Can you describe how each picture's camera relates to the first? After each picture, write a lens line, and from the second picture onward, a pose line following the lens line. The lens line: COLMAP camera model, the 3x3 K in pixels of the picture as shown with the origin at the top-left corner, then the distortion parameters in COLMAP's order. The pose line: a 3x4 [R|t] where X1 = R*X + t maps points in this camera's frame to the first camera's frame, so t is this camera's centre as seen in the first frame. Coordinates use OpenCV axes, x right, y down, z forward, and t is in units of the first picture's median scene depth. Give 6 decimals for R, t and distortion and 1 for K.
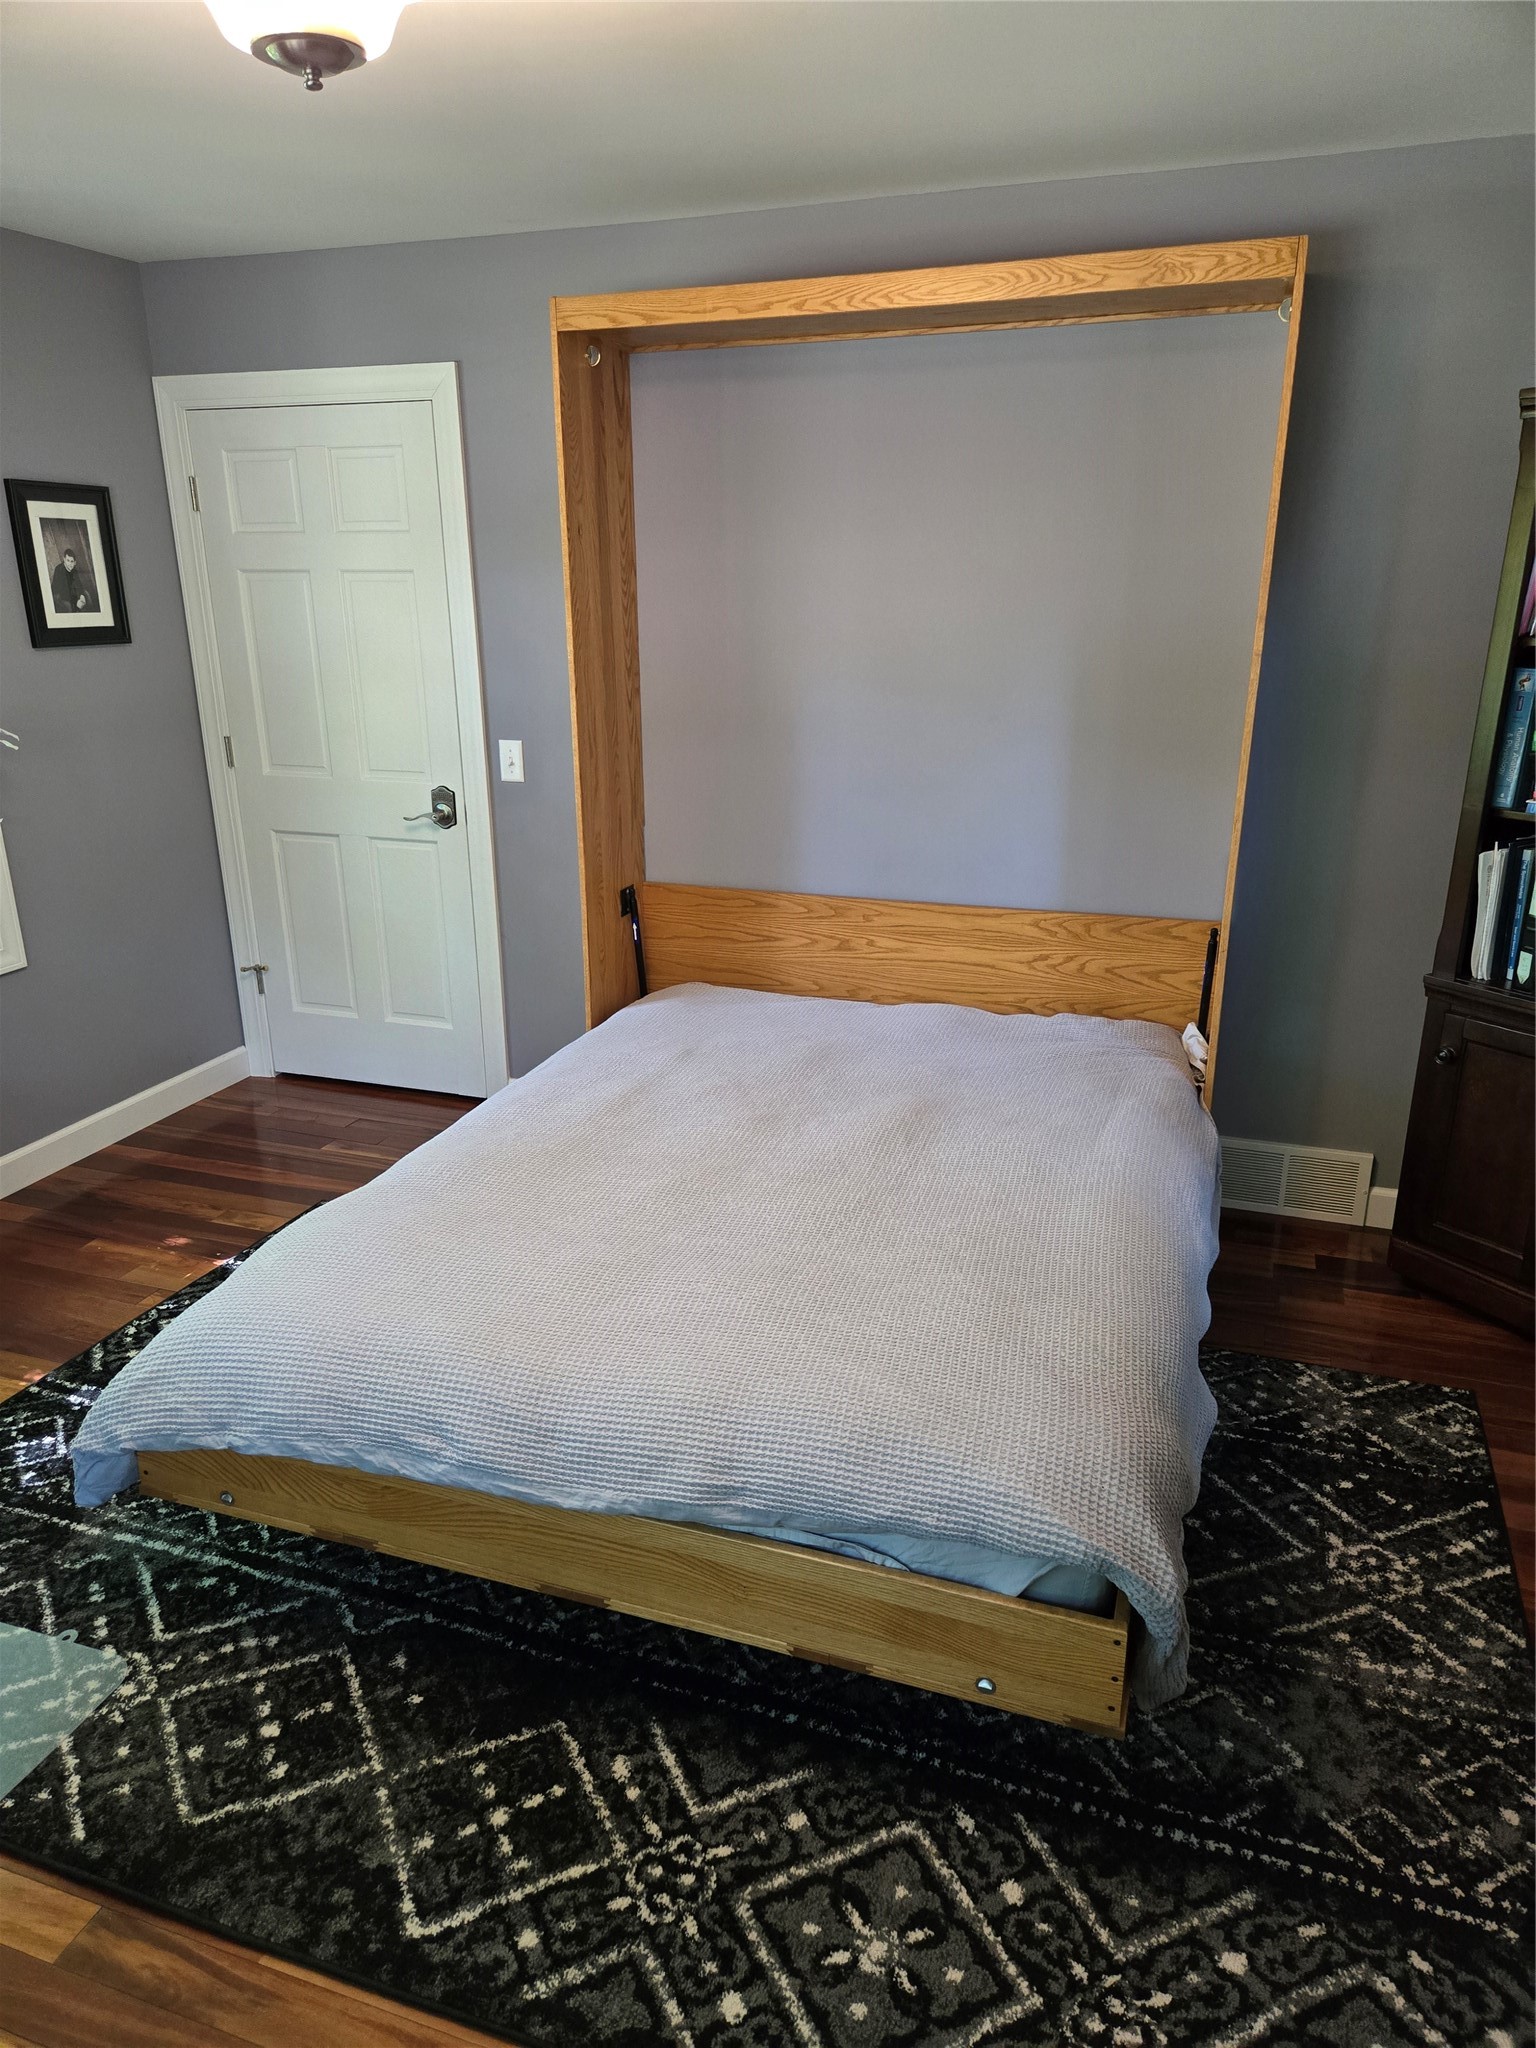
lens RADIAL K [[1357.9, 0, 745.3], [0, 1357.9, 1029.4], [0, 0, 1]] dist [0.073765, -0.058992]
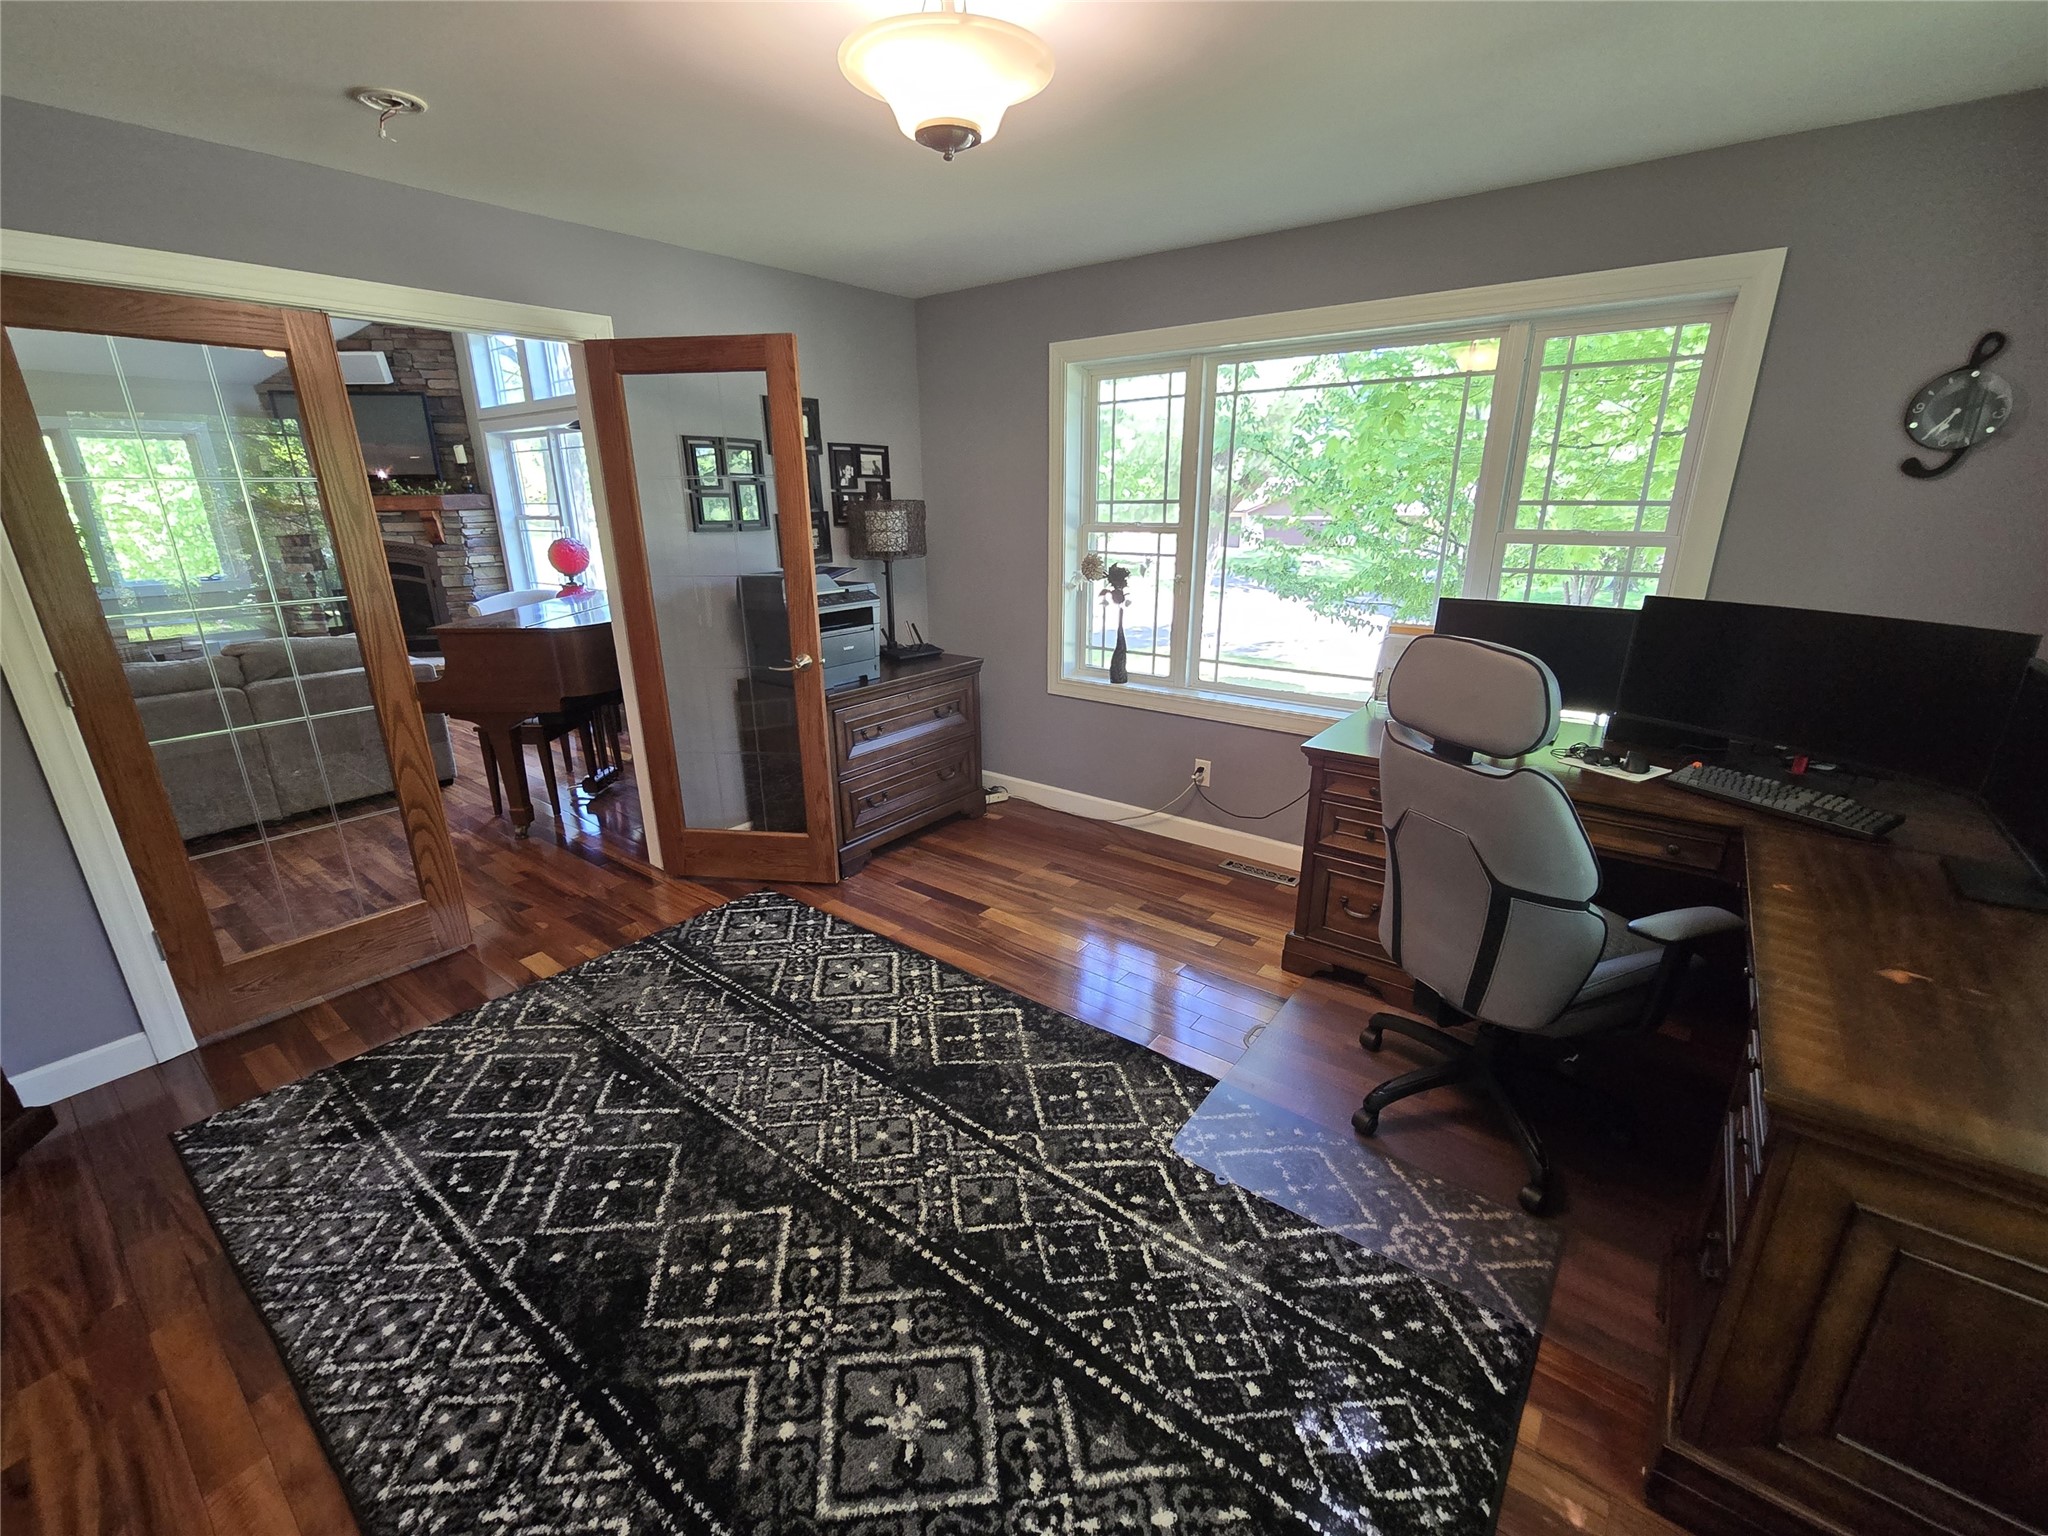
lens RADIAL K [[864.1, 0, 1017.6], [0, 864.1, 785.8], [0, 0, 1]] dist [-0.000155, -0.003712]
pose [[-0.950118, -0.084466, 0.300236, -0.573310], [0.114606, 0.800735, 0.587953, -0.504526], [-0.290071, 0.593034, -0.751112, 1.647845]]
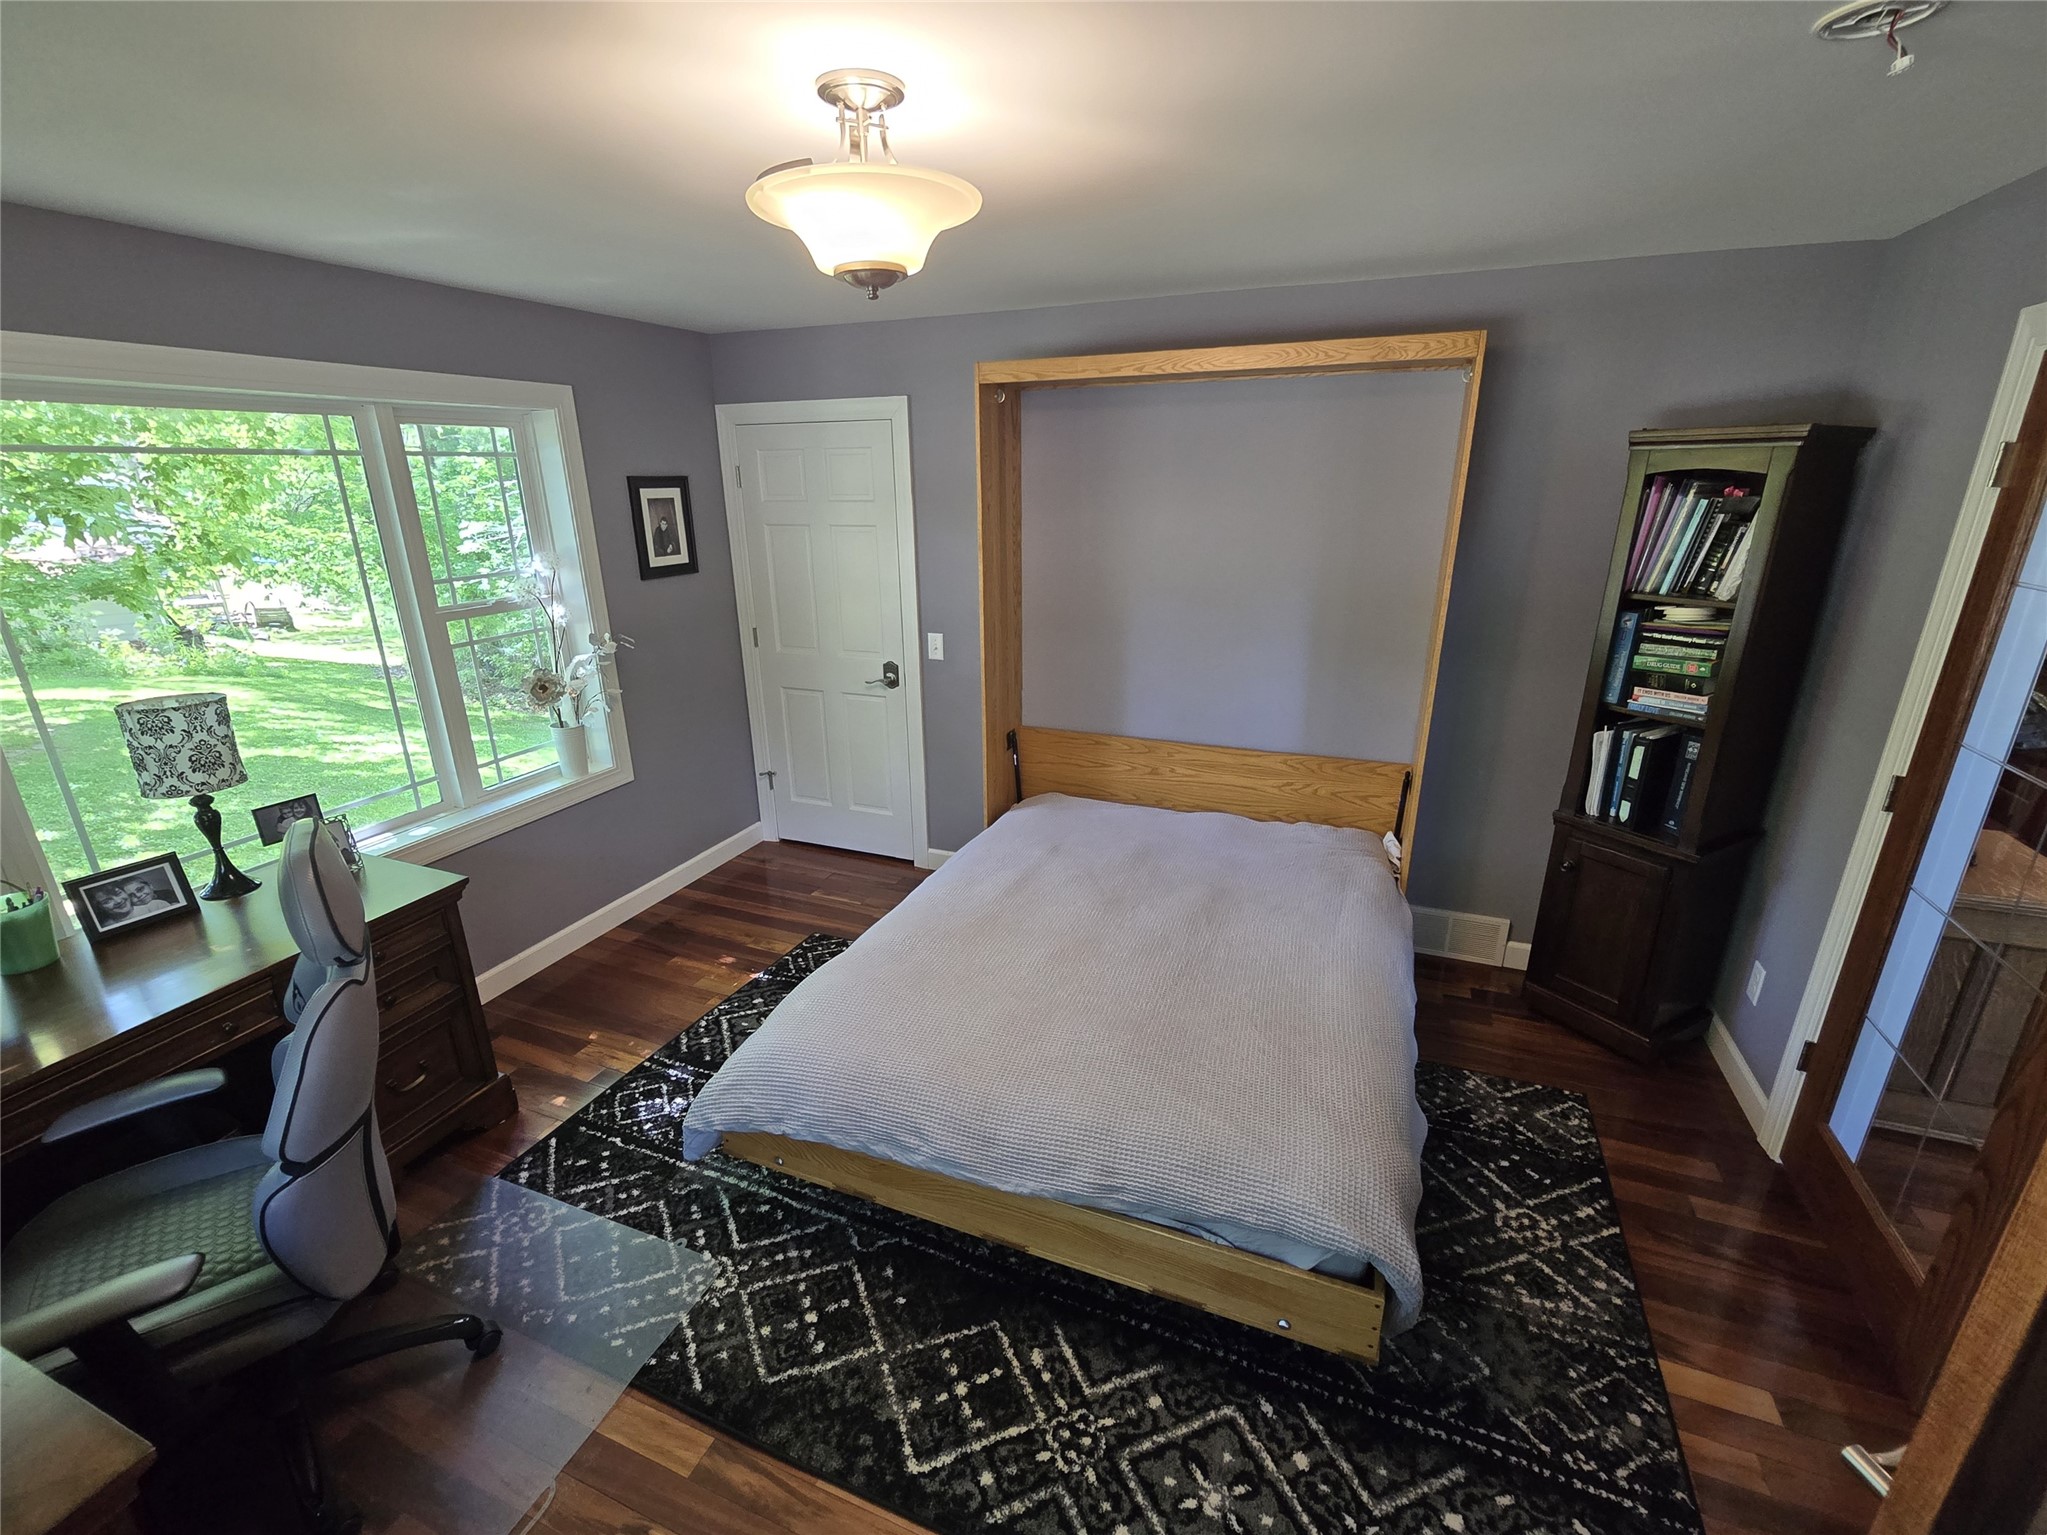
lens RADIAL K [[883.7, 0, 1005.7], [0, 883.7, 776.0], [0, 0, 1]] dist [-0.003385, -0.000430]
pose [[0.998592, 0.011643, -0.051754, -0.078986], [-0.011313, 0.999914, 0.006664, -0.116322], [0.051827, -0.006070, 0.998638, 0.017391]]
